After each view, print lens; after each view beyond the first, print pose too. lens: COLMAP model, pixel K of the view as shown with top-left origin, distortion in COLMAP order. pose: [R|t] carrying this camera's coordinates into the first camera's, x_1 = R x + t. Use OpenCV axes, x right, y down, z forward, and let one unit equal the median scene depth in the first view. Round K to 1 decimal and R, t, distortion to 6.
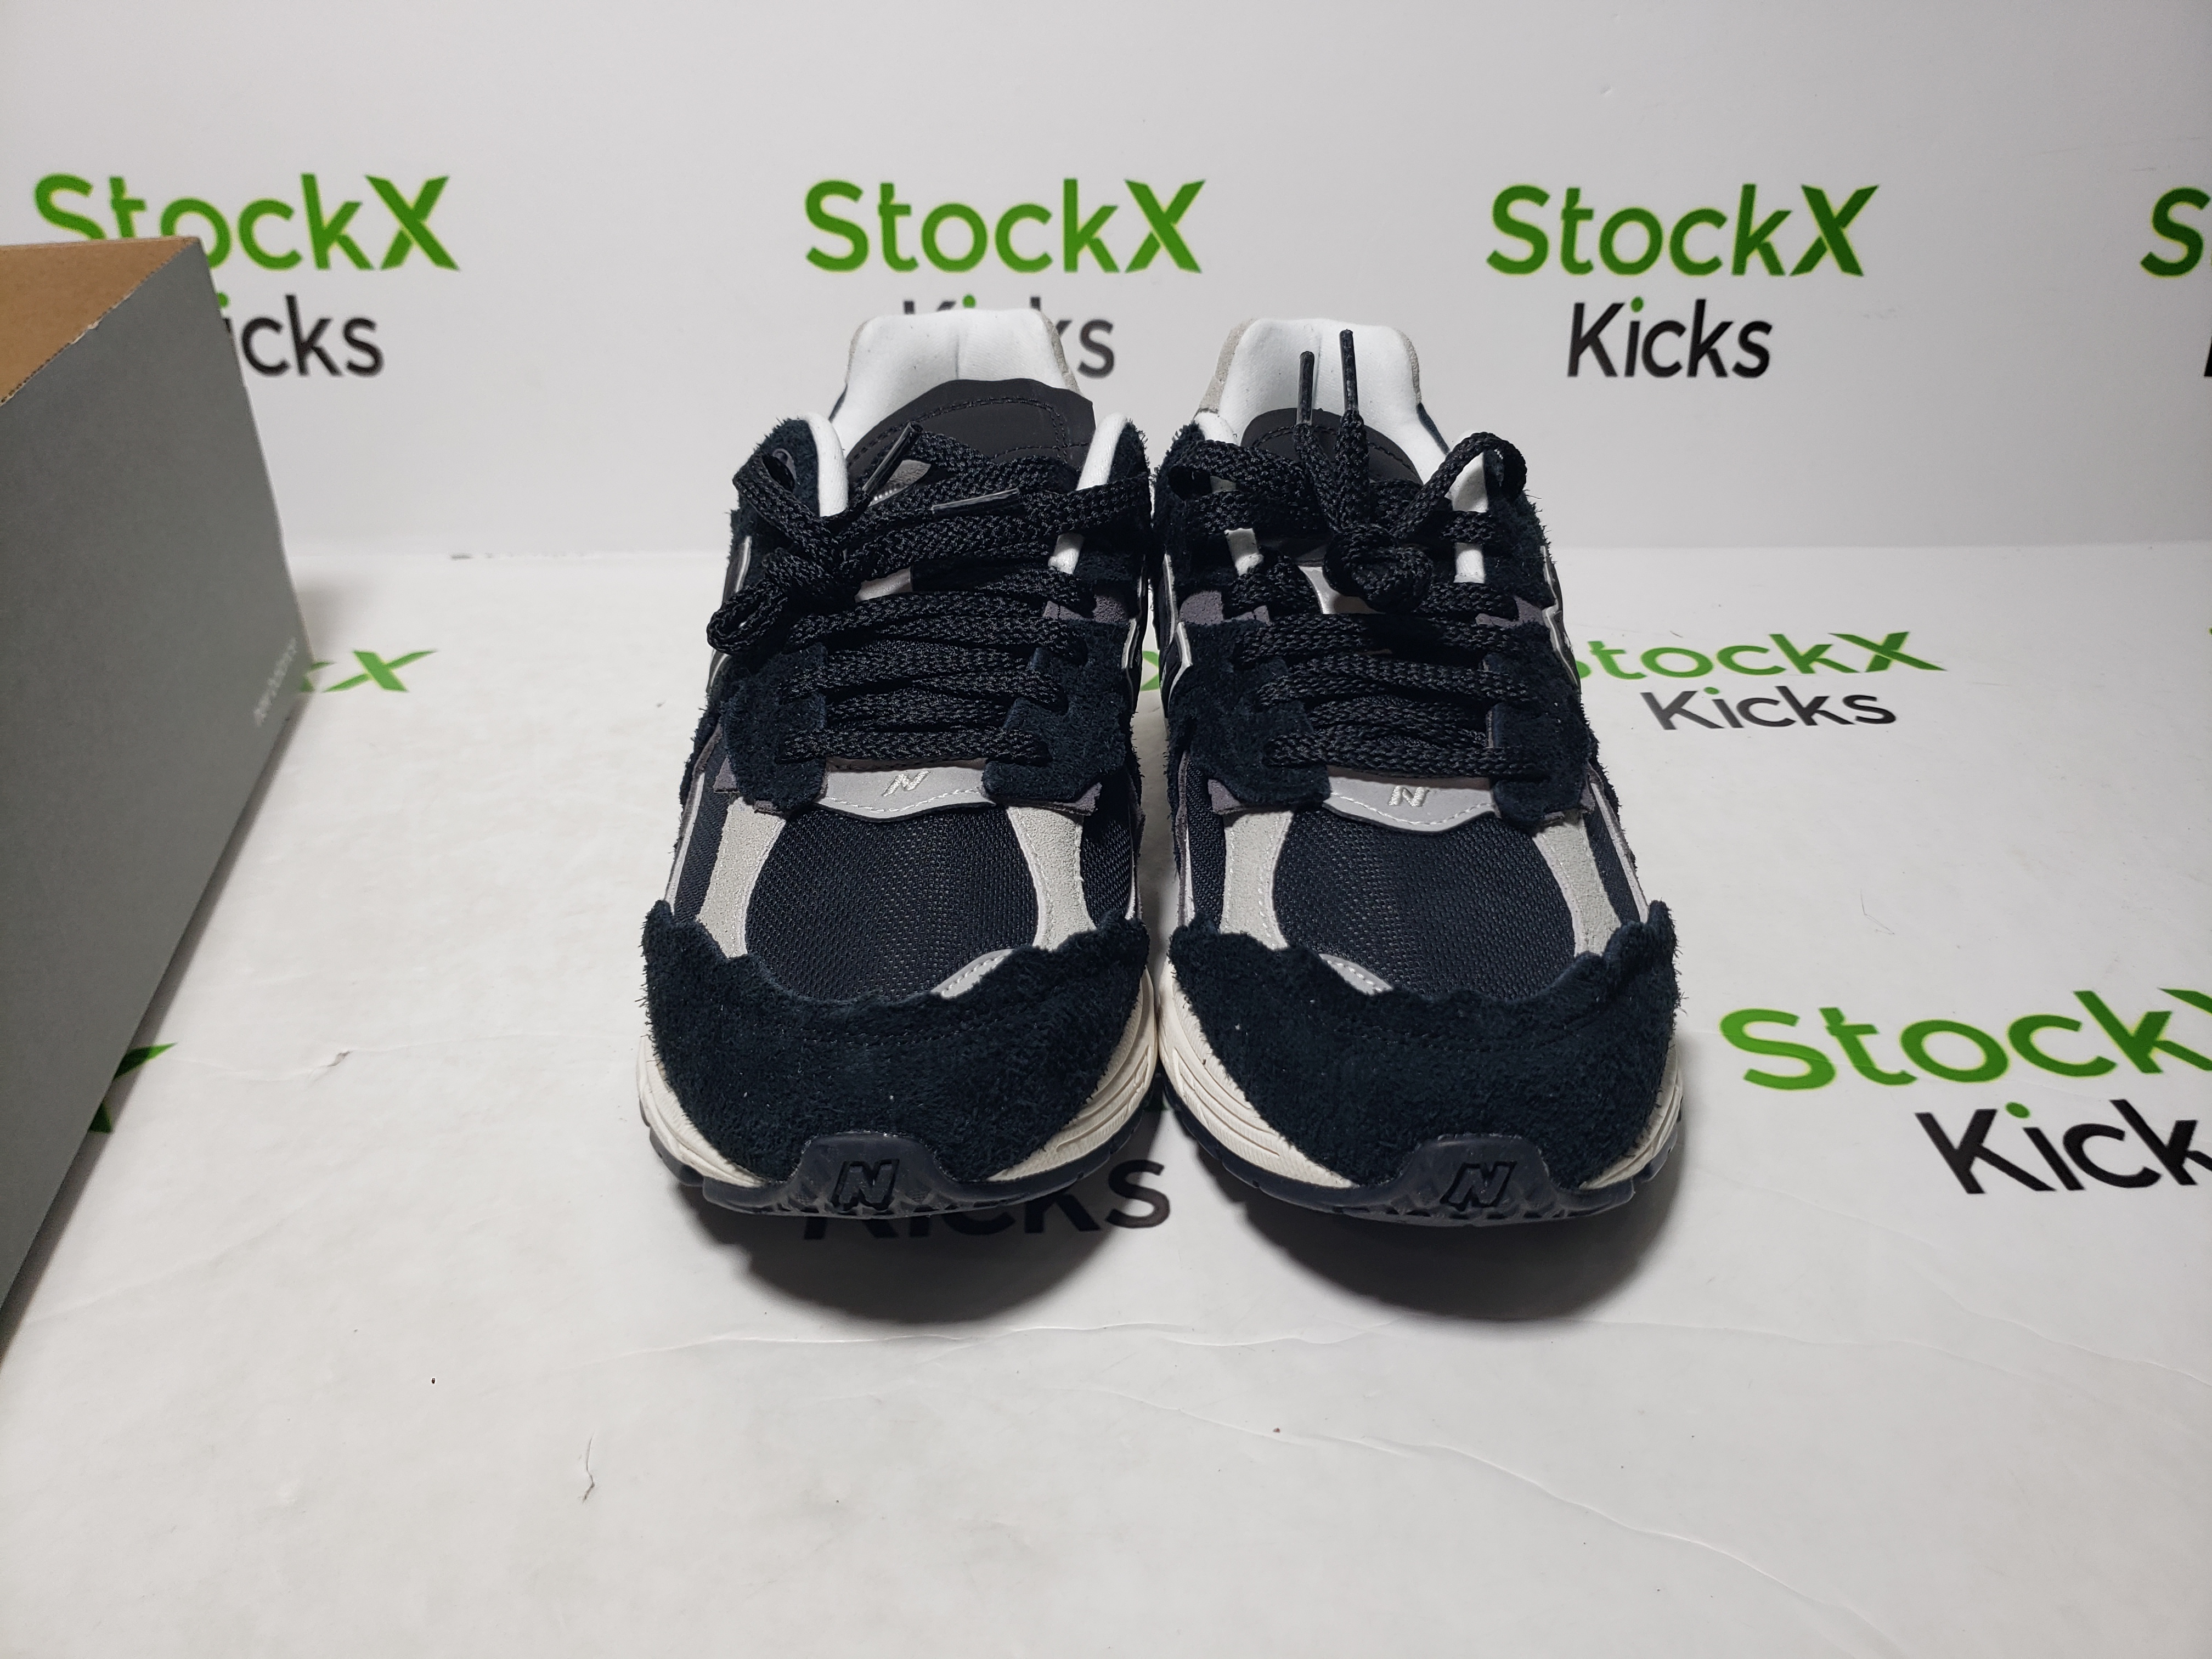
lens RADIAL K [[1735.4, 0, 1148.3], [0, 1735.4, 737.3], [0, 0, 1]] dist [-0.033139, 0.114416]
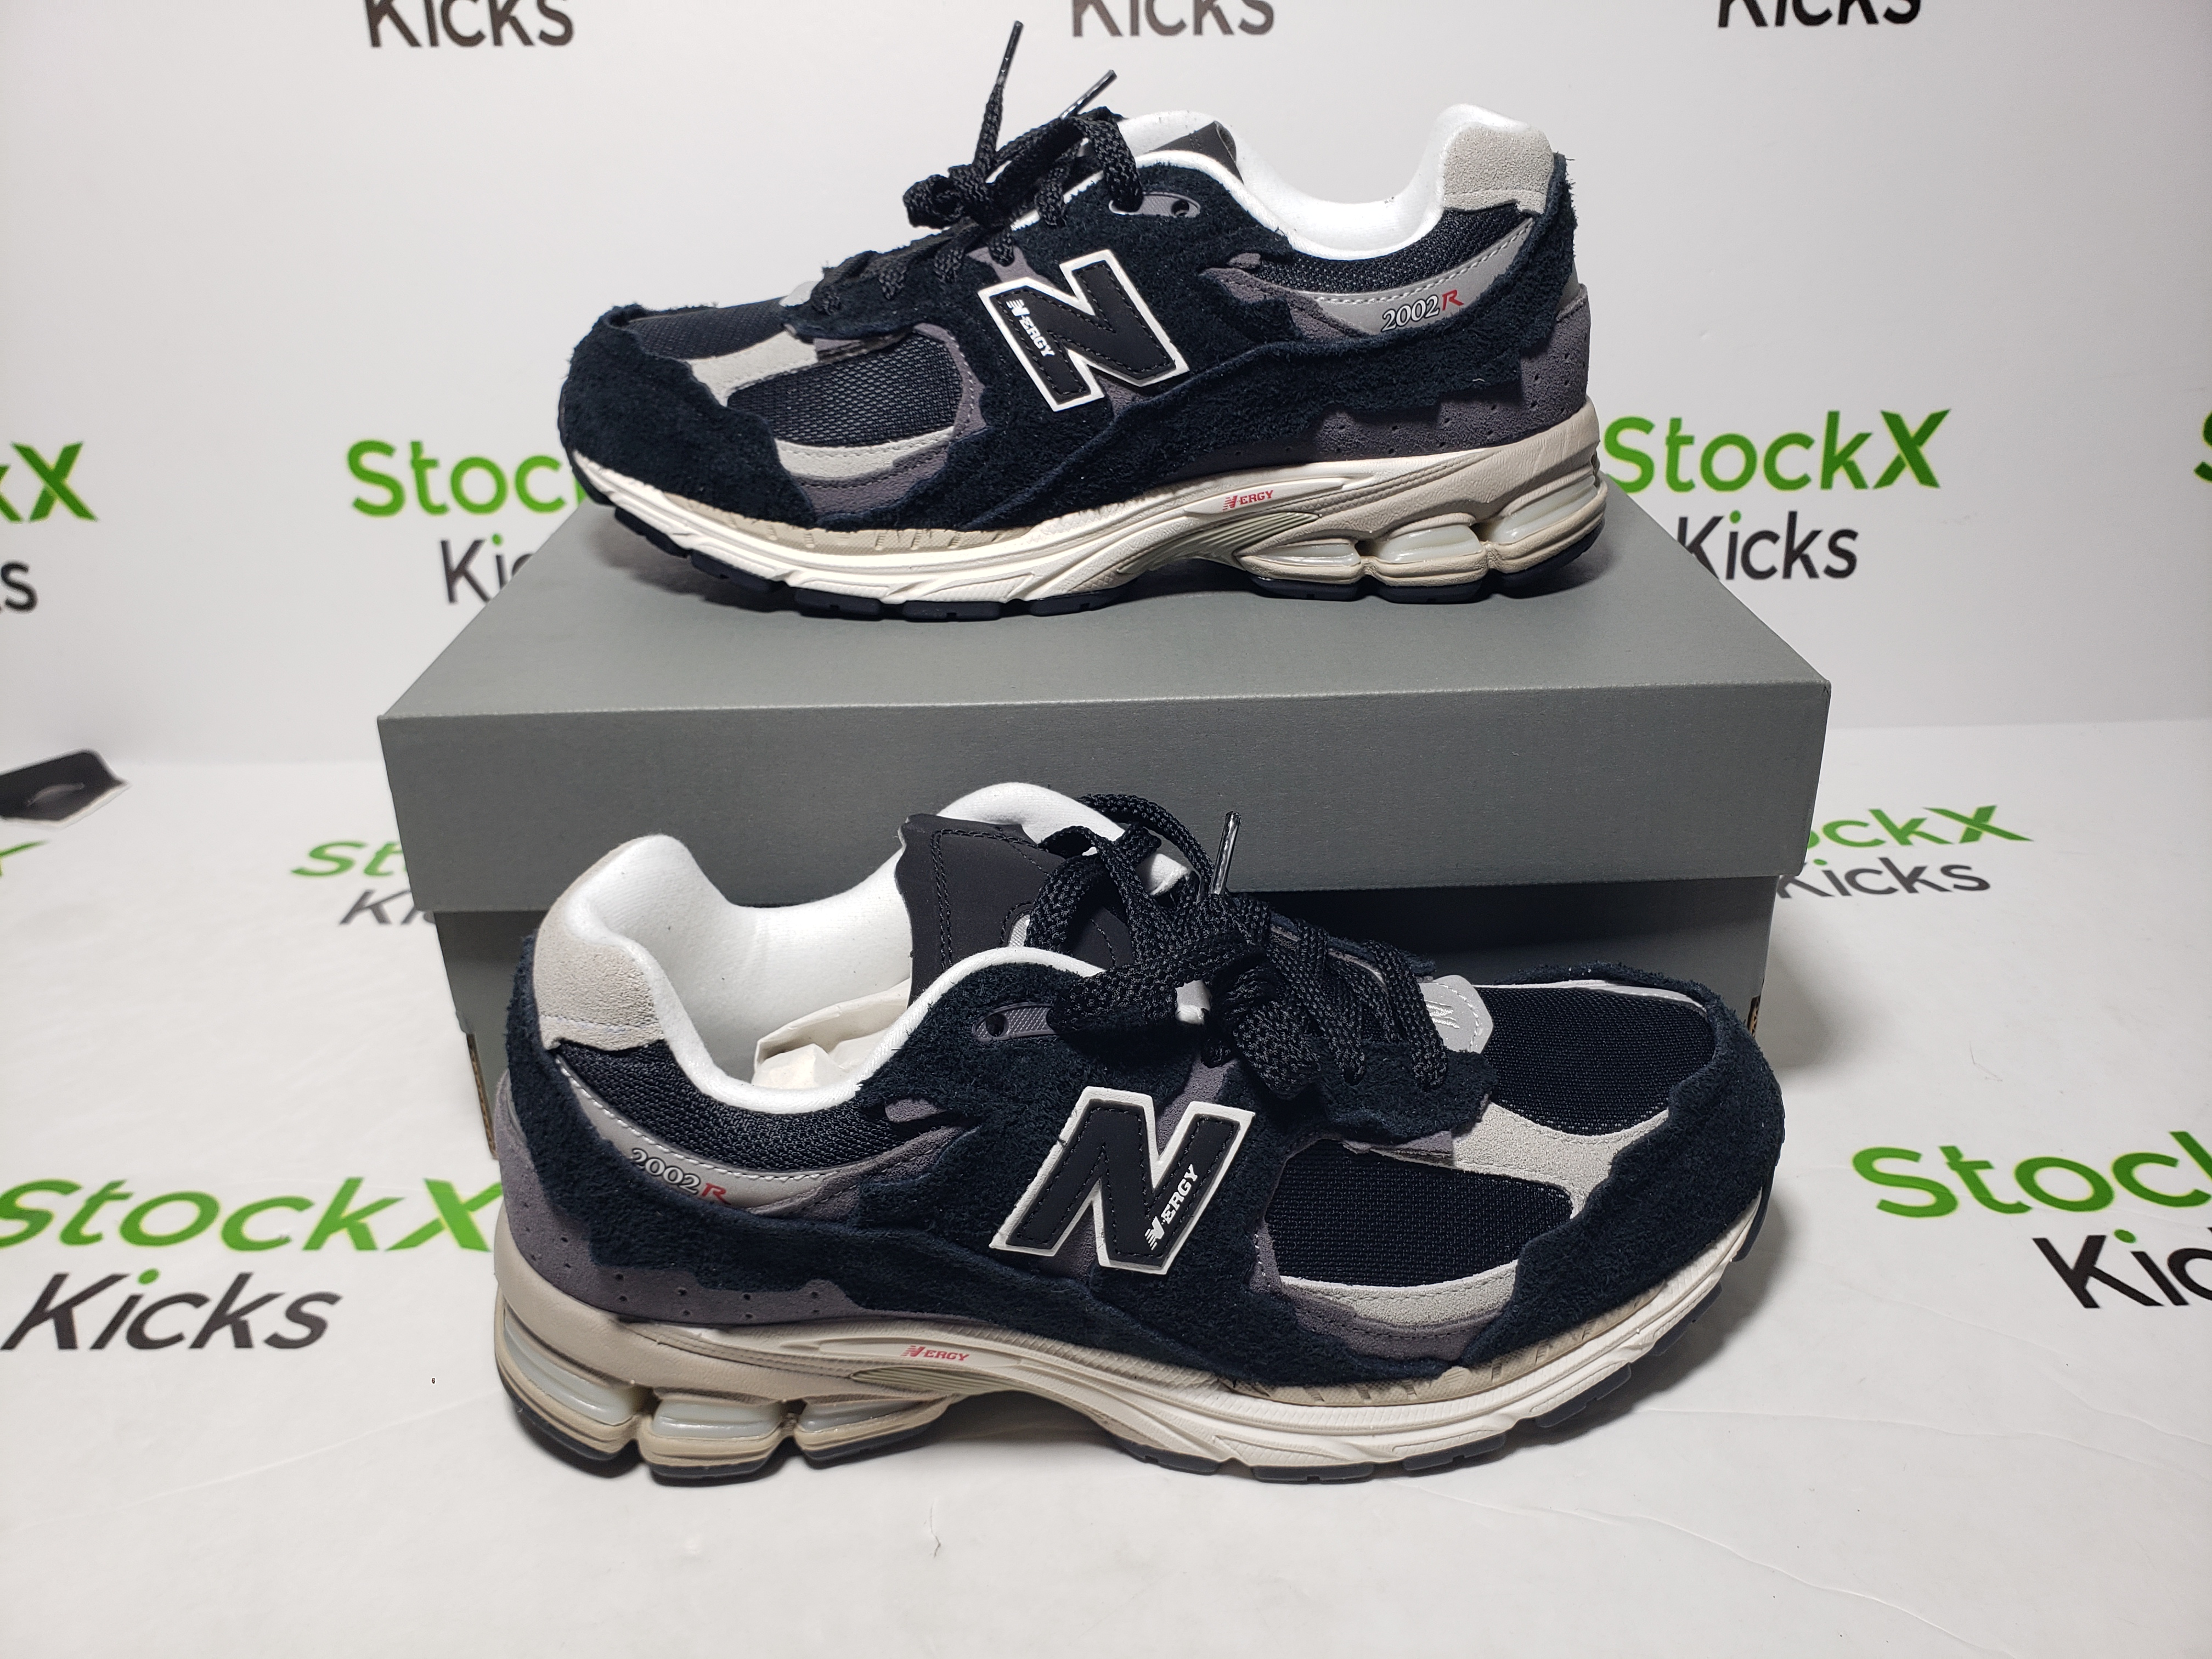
lens RADIAL K [[1701.6, 0, 1164.3], [0, 1701.6, 771.2], [0, 0, 1]] dist [-0.009194, 0.095984]
pose [[0.999348, -0.013670, -0.033409, -0.059153], [0.011268, 0.997408, -0.071062, -0.011801], [0.034294, 0.070639, 0.996912, -0.114486]]
